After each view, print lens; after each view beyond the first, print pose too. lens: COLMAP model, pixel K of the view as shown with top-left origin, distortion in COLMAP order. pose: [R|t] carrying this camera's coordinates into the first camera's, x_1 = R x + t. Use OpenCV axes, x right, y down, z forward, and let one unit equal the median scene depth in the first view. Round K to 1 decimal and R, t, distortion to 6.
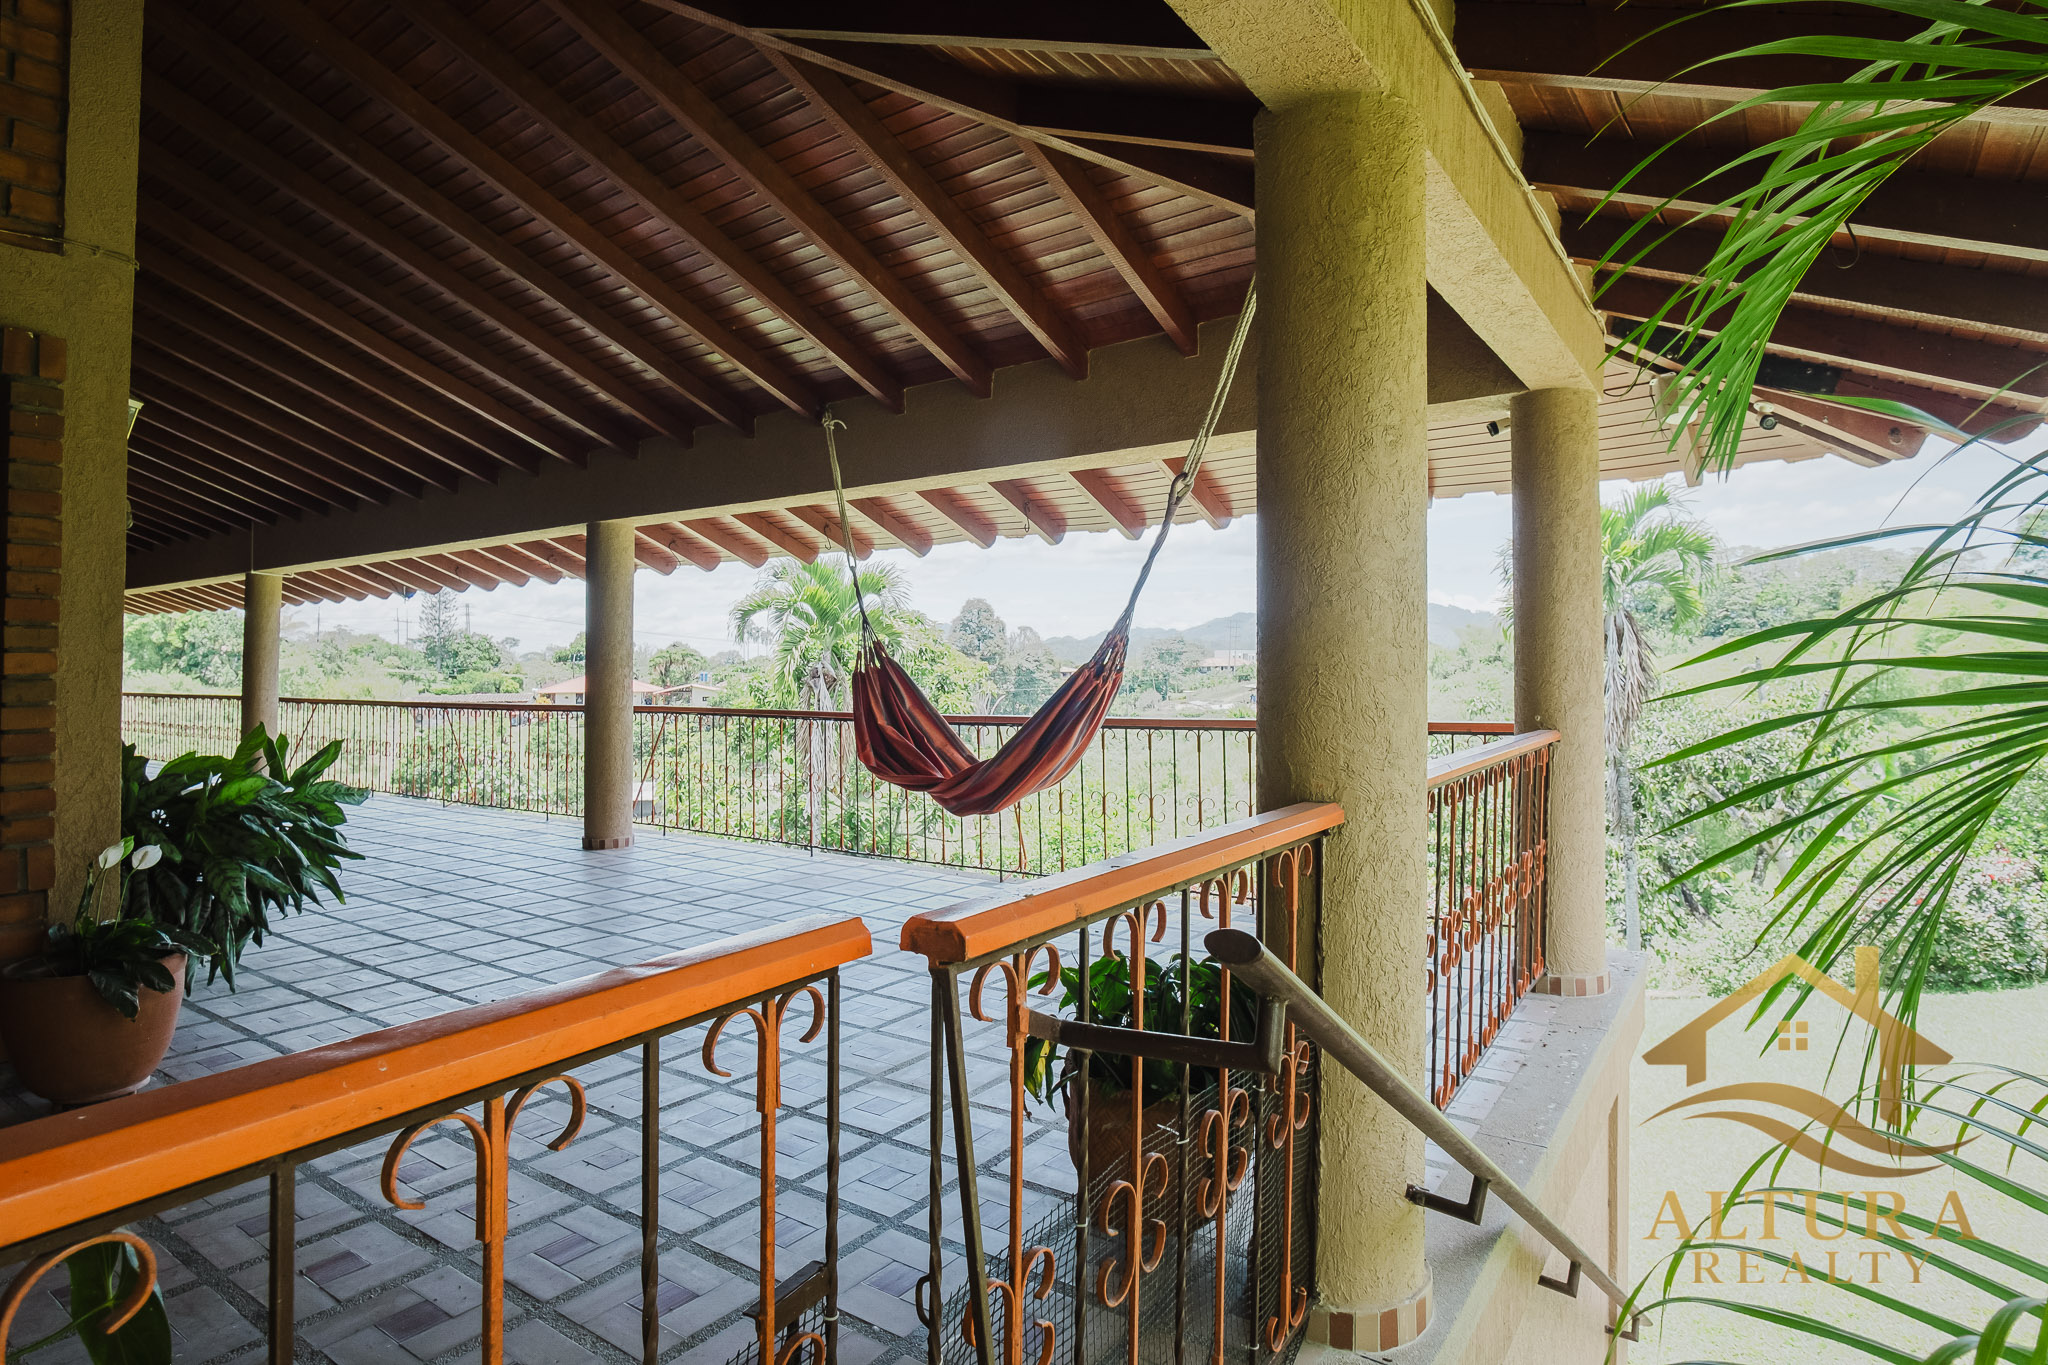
lens RADIAL K [[1083.2, 0, 1014.3], [0, 1083.2, 686.2], [0, 0, 1]] dist [-0.007680, -0.001819]
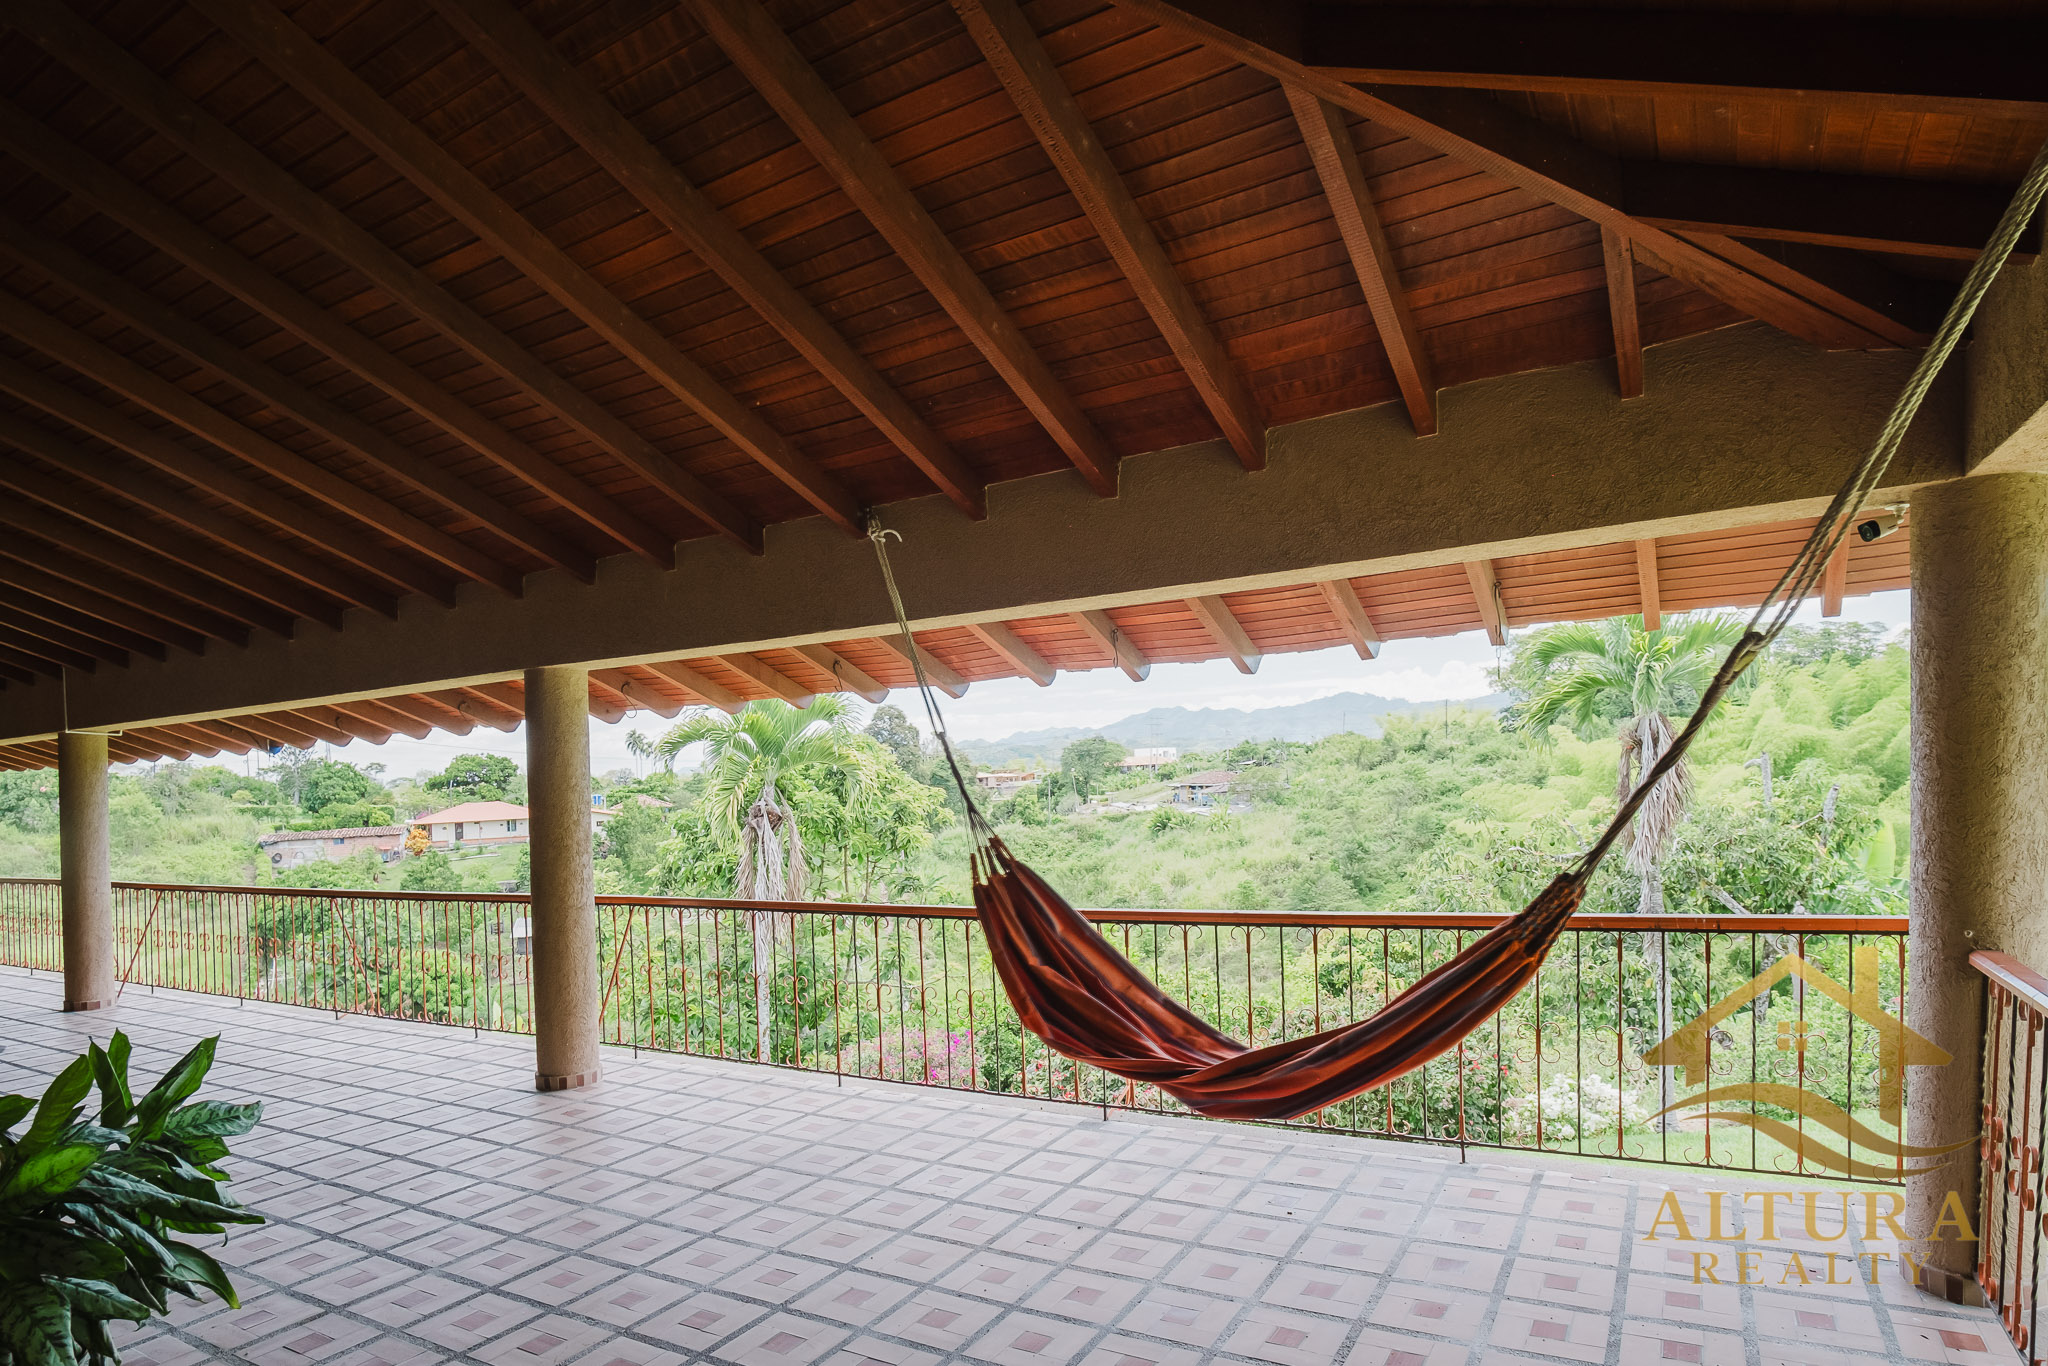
lens RADIAL K [[1141.6, 0, 1024.2], [0, 1141.6, 817.7], [0, 0, 1]] dist [-0.014670, 0.005352]
pose [[0.996005, -0.040565, 0.079547, -0.108914], [0.038882, 0.998988, 0.022593, -0.049037], [-0.080383, -0.019409, 0.996575, 0.164429]]
